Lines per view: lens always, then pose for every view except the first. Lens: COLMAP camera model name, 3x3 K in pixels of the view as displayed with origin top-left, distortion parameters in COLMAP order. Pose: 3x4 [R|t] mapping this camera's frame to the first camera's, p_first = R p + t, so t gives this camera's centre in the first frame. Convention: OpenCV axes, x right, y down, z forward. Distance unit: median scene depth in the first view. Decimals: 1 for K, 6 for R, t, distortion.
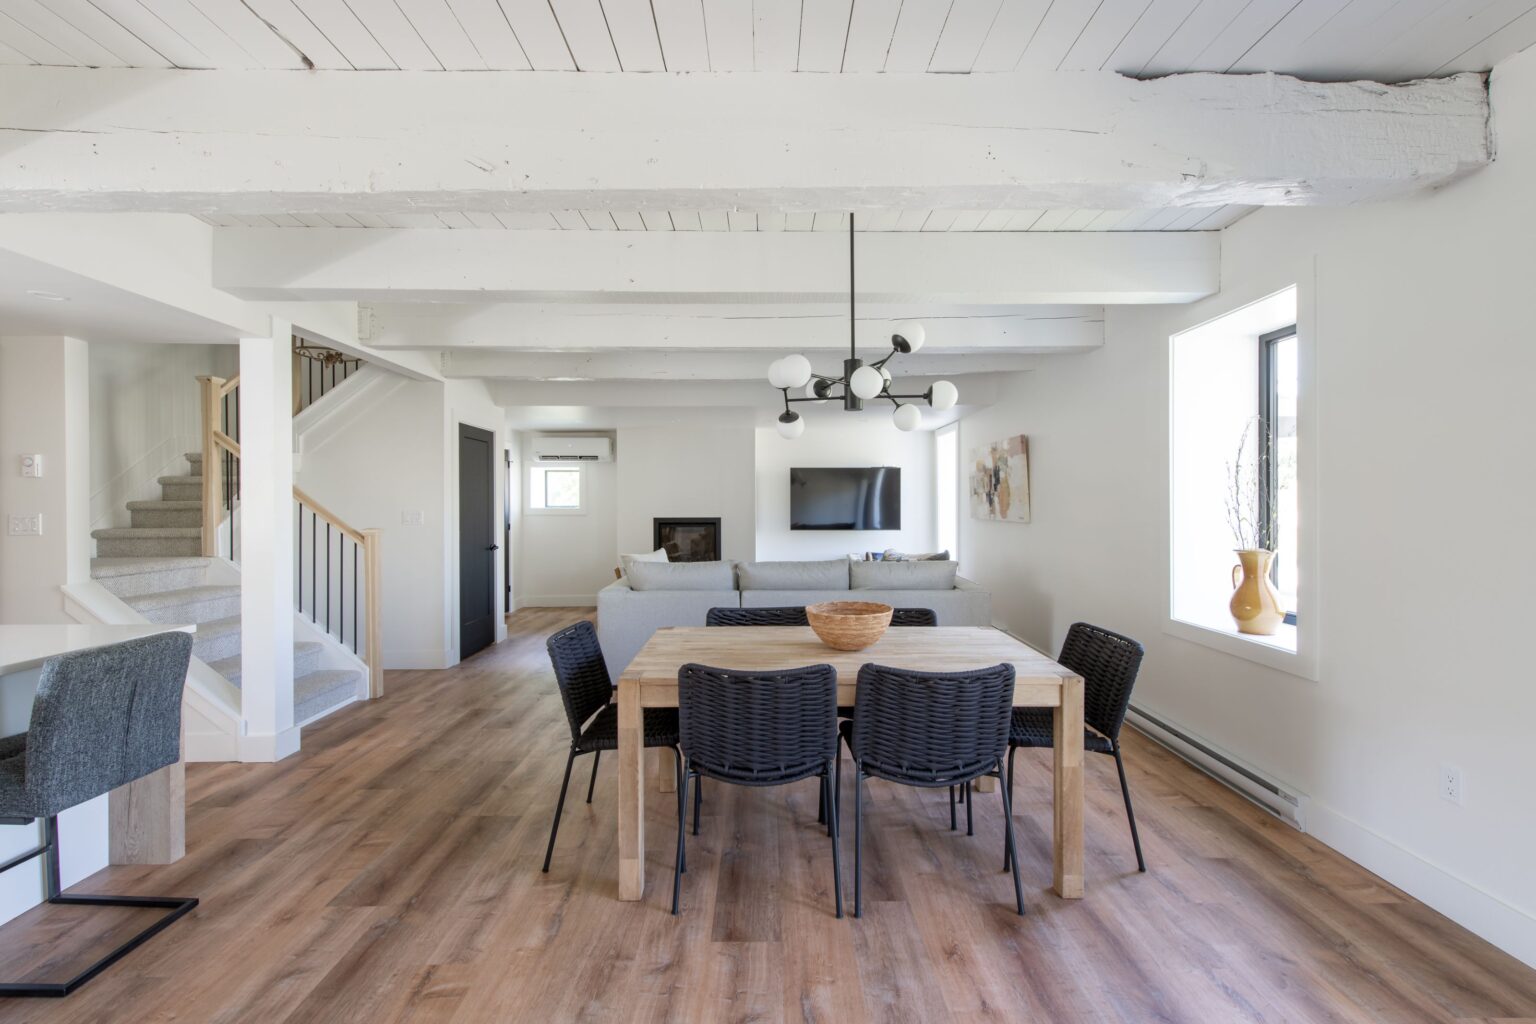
lens RADIAL K [[660.3, 0, 784.1], [0, 660.3, 506.7], [0, 0, 1]] dist [0.003446, -0.001881]
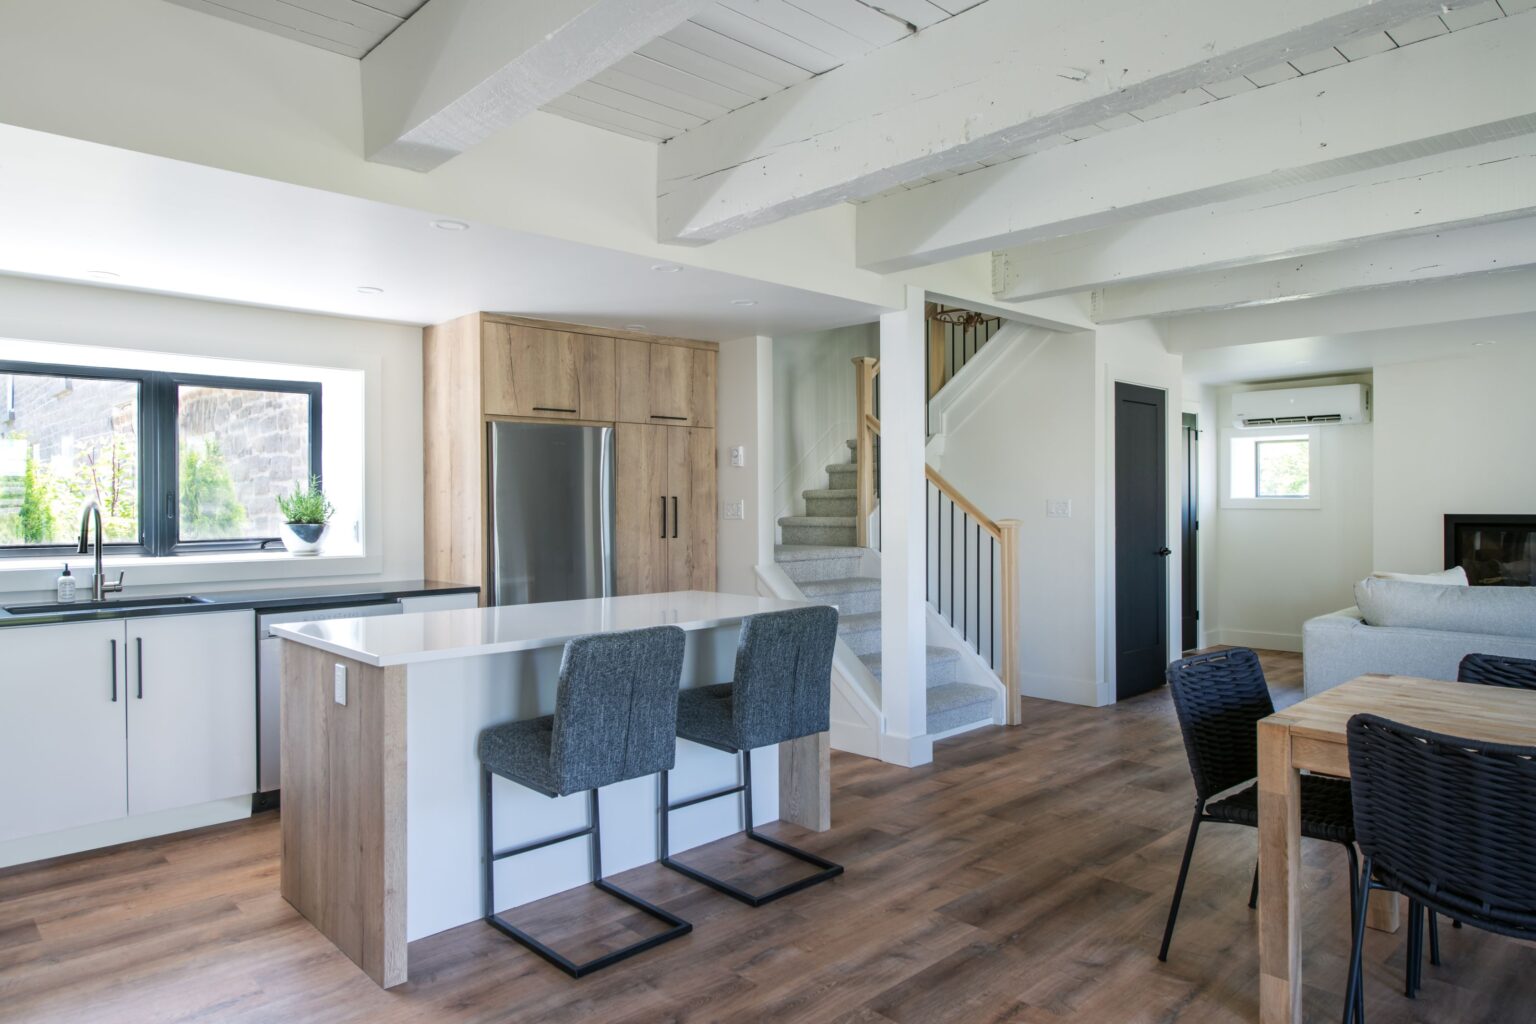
lens RADIAL K [[977.8, 0, 762.5], [0, 977.8, 511.0], [0, 0, 1]] dist [-0.003913, -0.000746]
pose [[0.670851, 0.006970, -0.741559, 0.117864], [0.001039, 0.999946, 0.010338, 0.013706], [0.741591, -0.007705, 0.670807, -0.076063]]
